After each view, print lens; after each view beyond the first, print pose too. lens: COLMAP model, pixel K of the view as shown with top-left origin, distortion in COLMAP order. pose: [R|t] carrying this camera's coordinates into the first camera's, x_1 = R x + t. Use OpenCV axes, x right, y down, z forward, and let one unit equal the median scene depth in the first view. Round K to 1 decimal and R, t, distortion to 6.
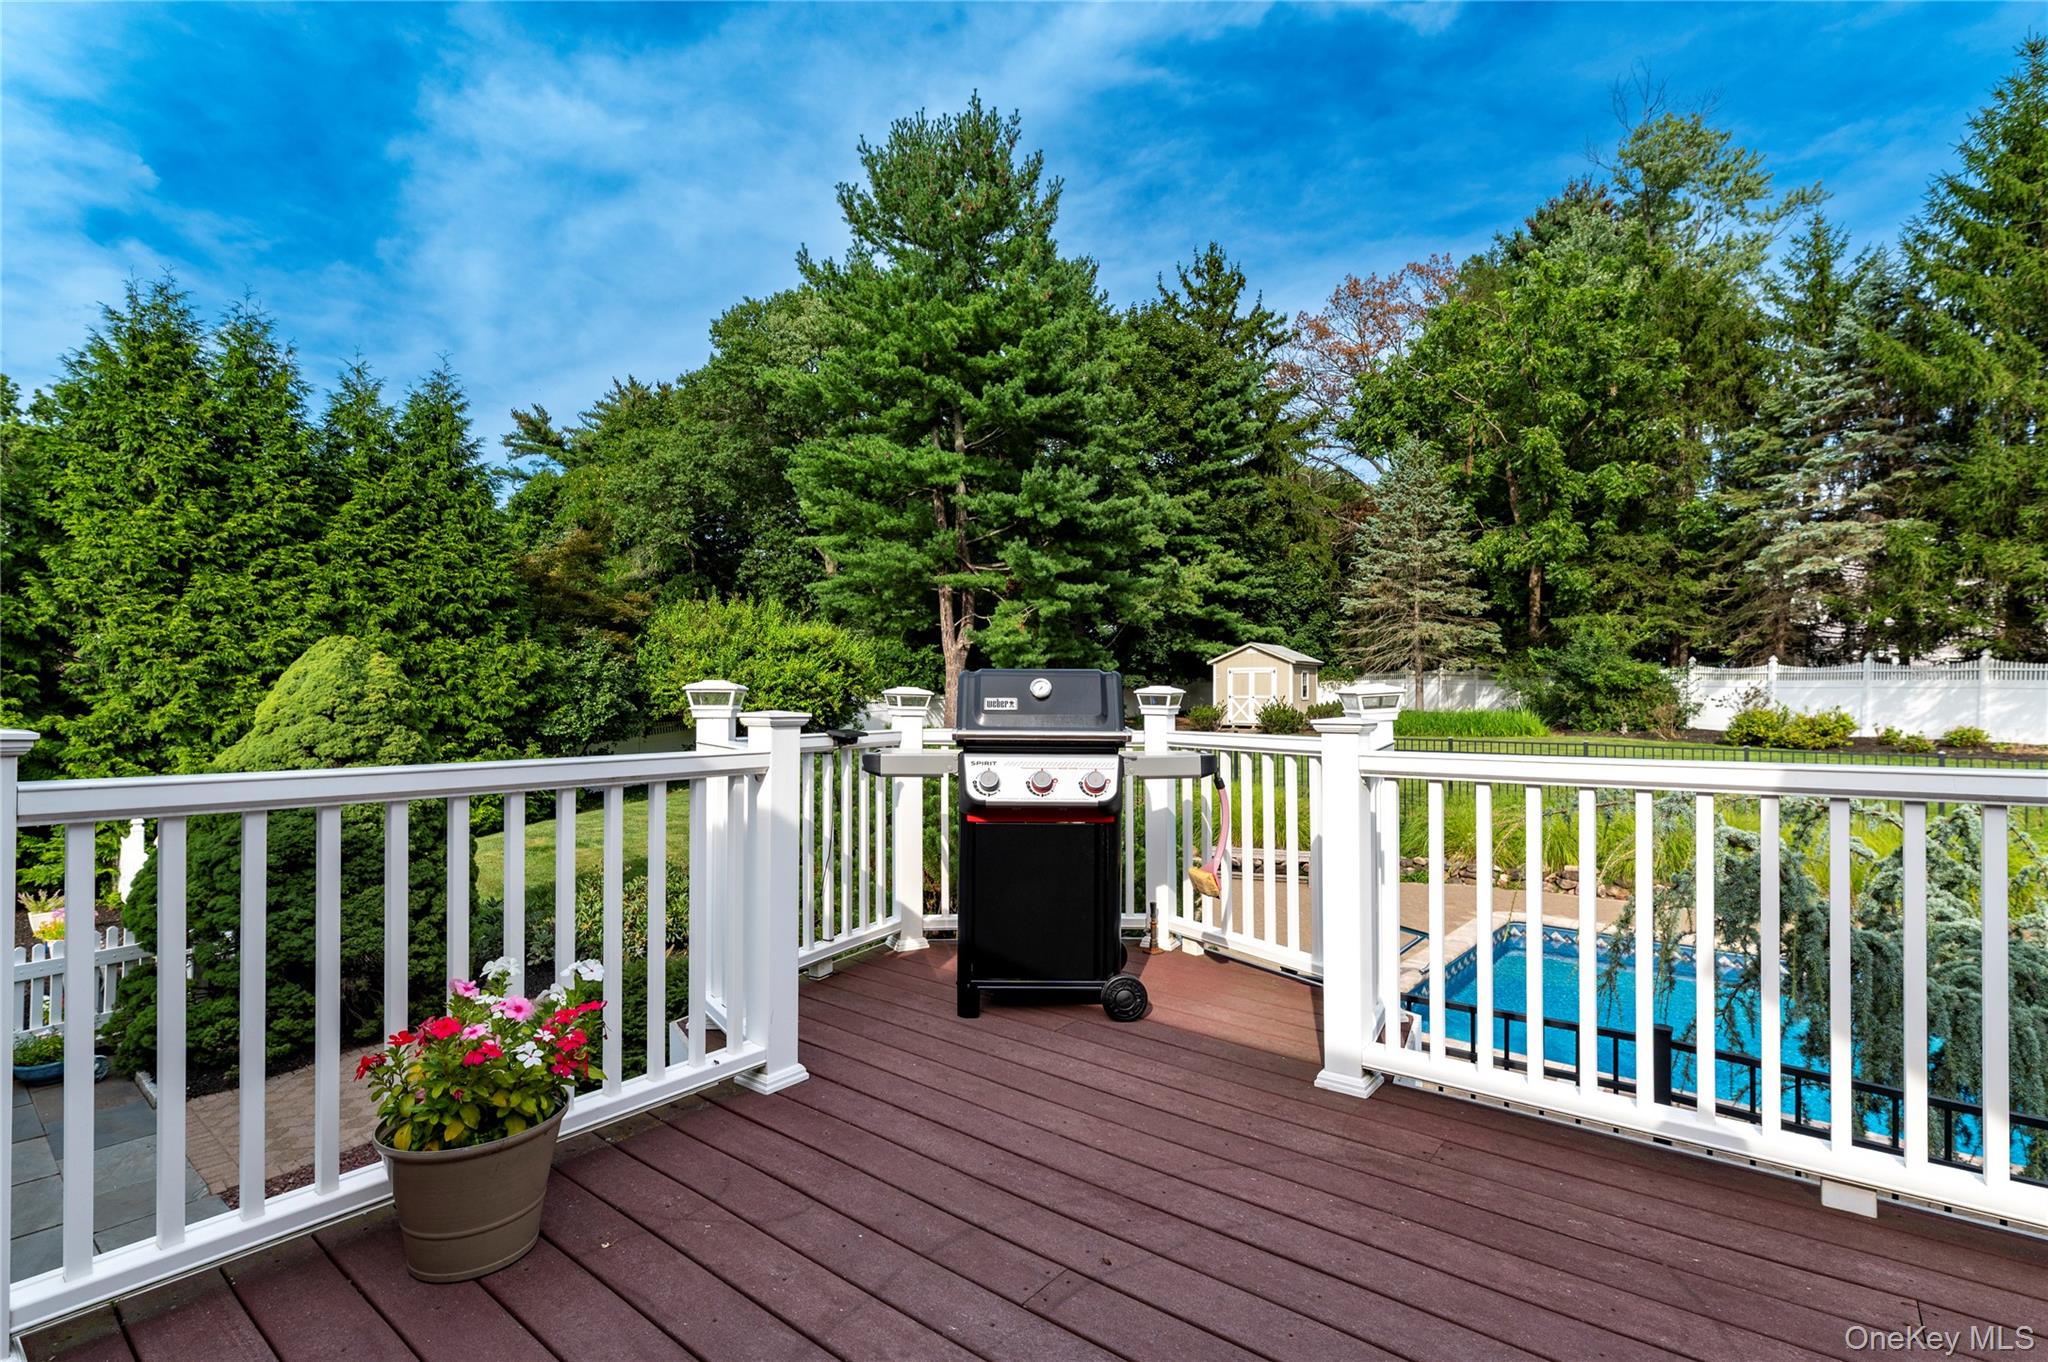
lens RADIAL K [[932.0, 0, 1028.0], [0, 932.0, 693.8], [0, 0, 1]] dist [-0.000063, -0.001418]
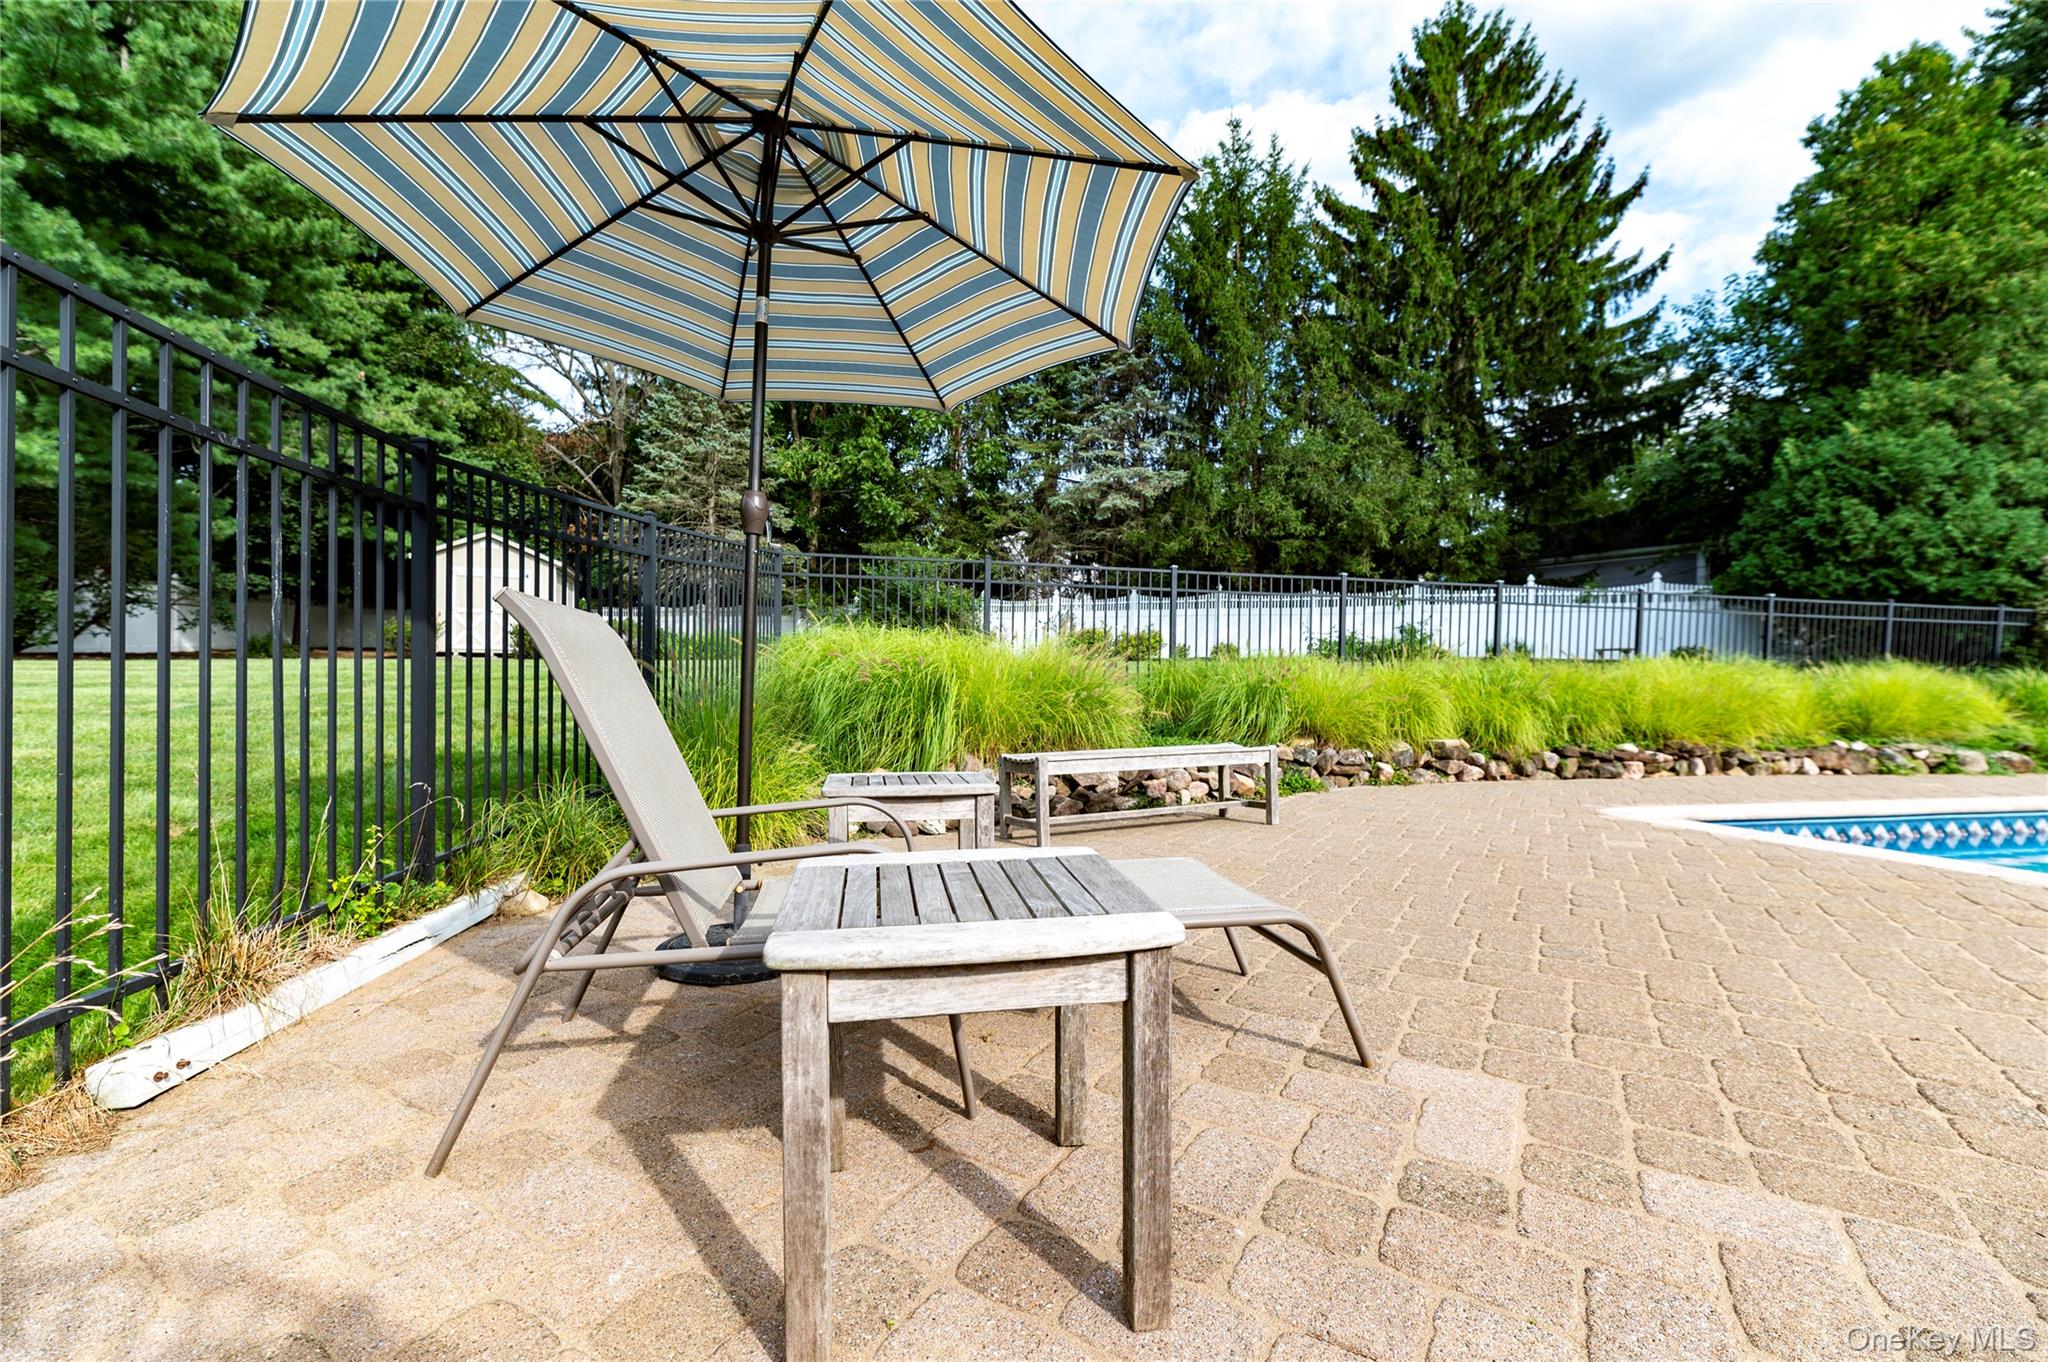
lens RADIAL K [[861.0, 0, 1023.6], [0, 861.0, 677.7], [0, 0, 1]] dist [-0.001050, 0.000574]
pose [[0.611863, 0.010781, 0.790890, -0.026410], [-0.012241, 0.999916, -0.004160, 0.063406], [-0.790869, -0.007136, 0.611944, 0.377087]]
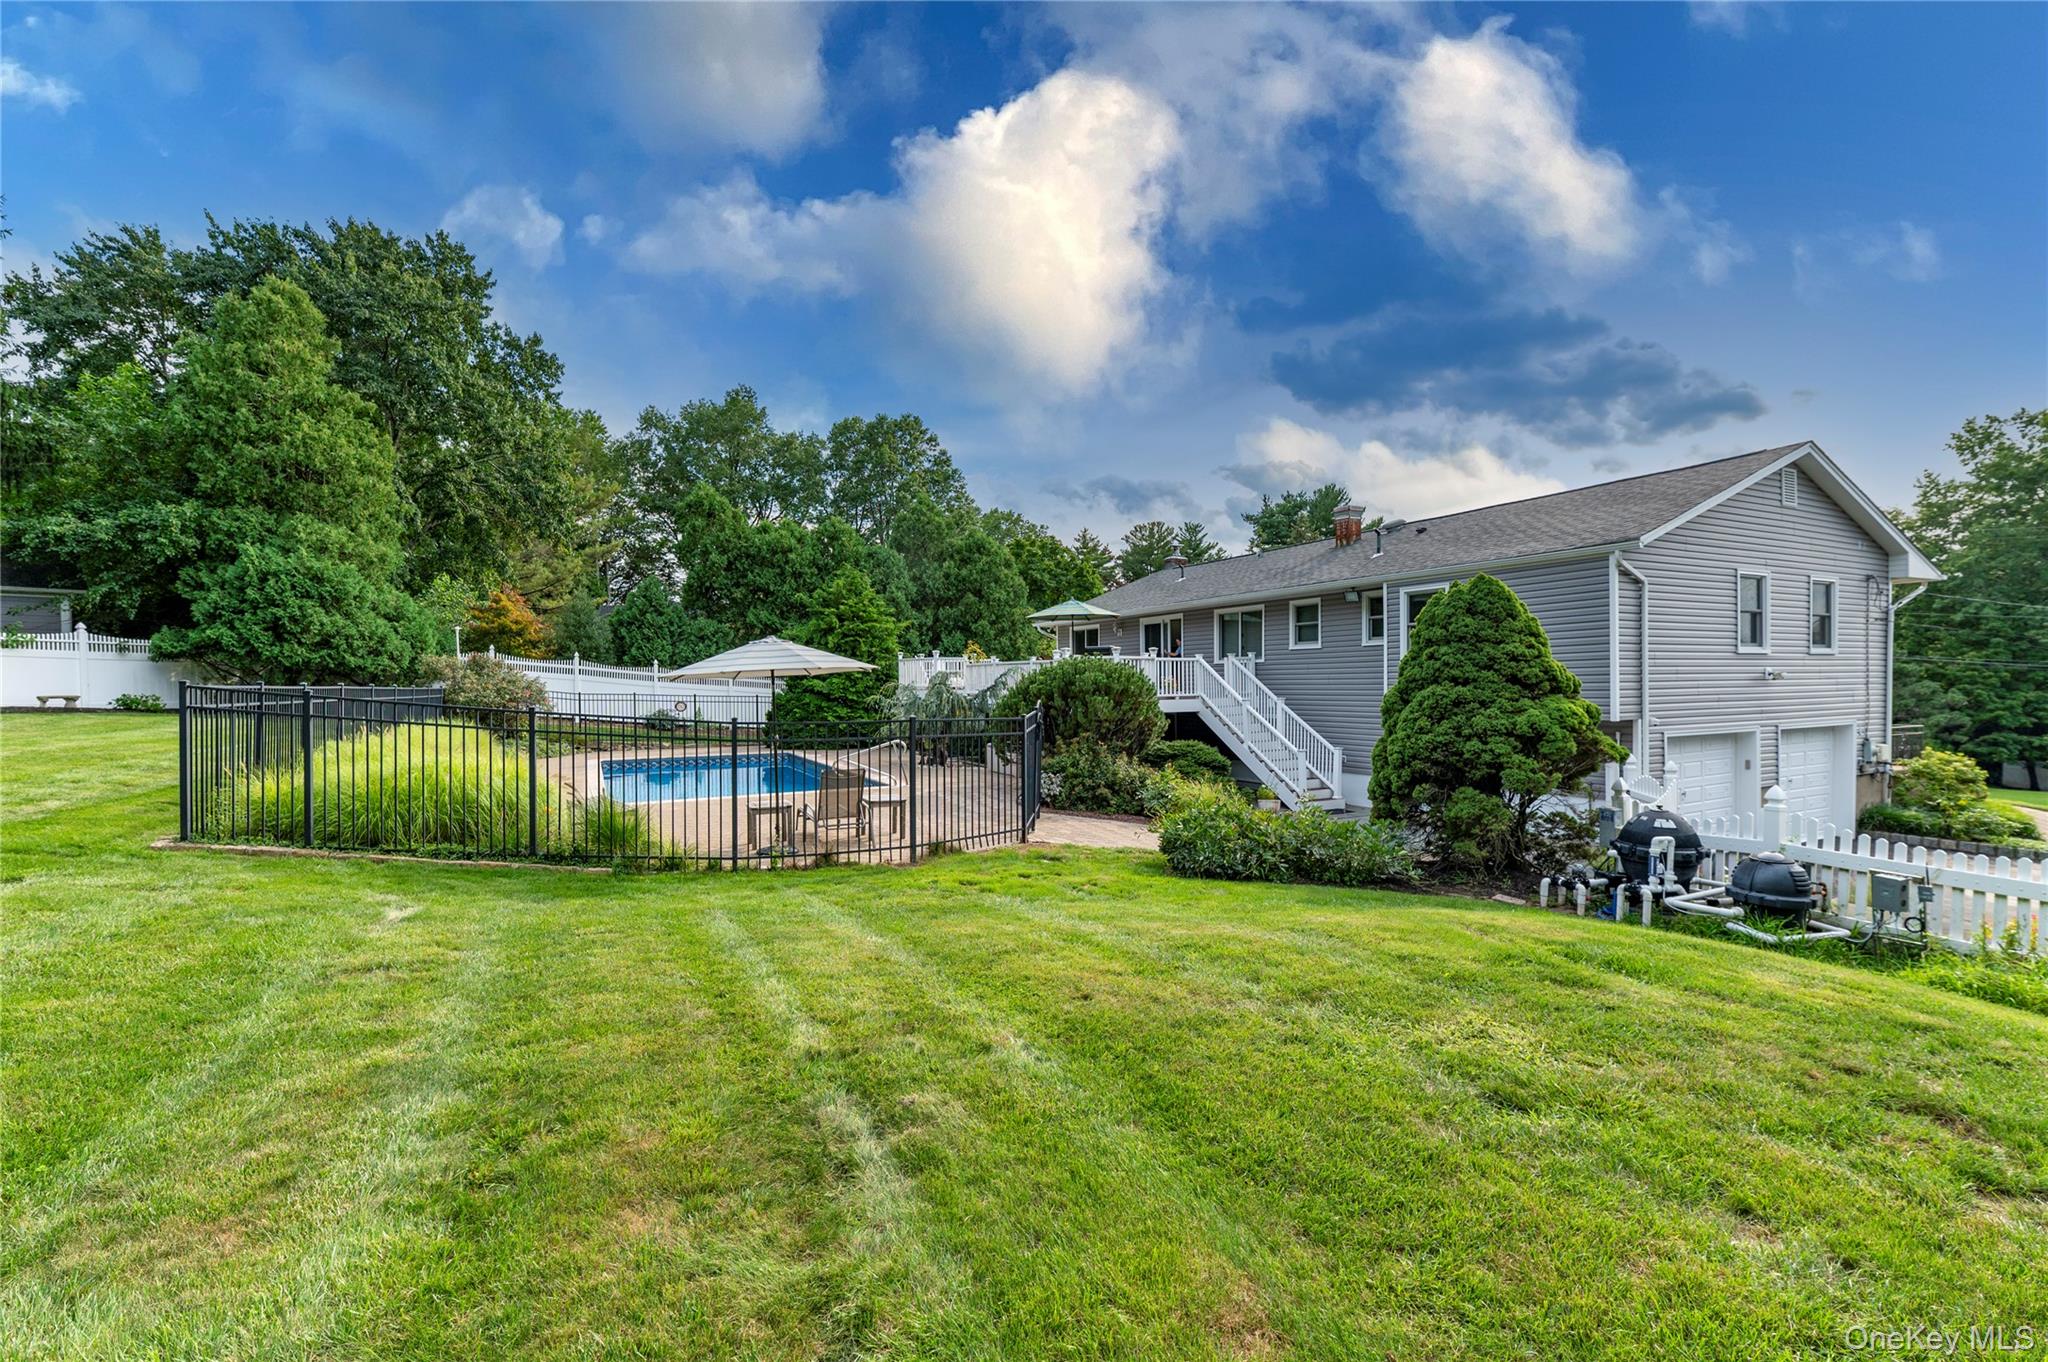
lens RADIAL K [[895.9, 0, 1028.4], [0, 895.9, 691.5], [0, 0, 1]] dist [0.006412, 0.000703]
pose [[-0.917865, -0.004355, 0.396868, -0.217649], [-0.003402, 0.999989, 0.003105, 0.022738], [-0.396877, 0.001500, -0.917871, 0.785360]]
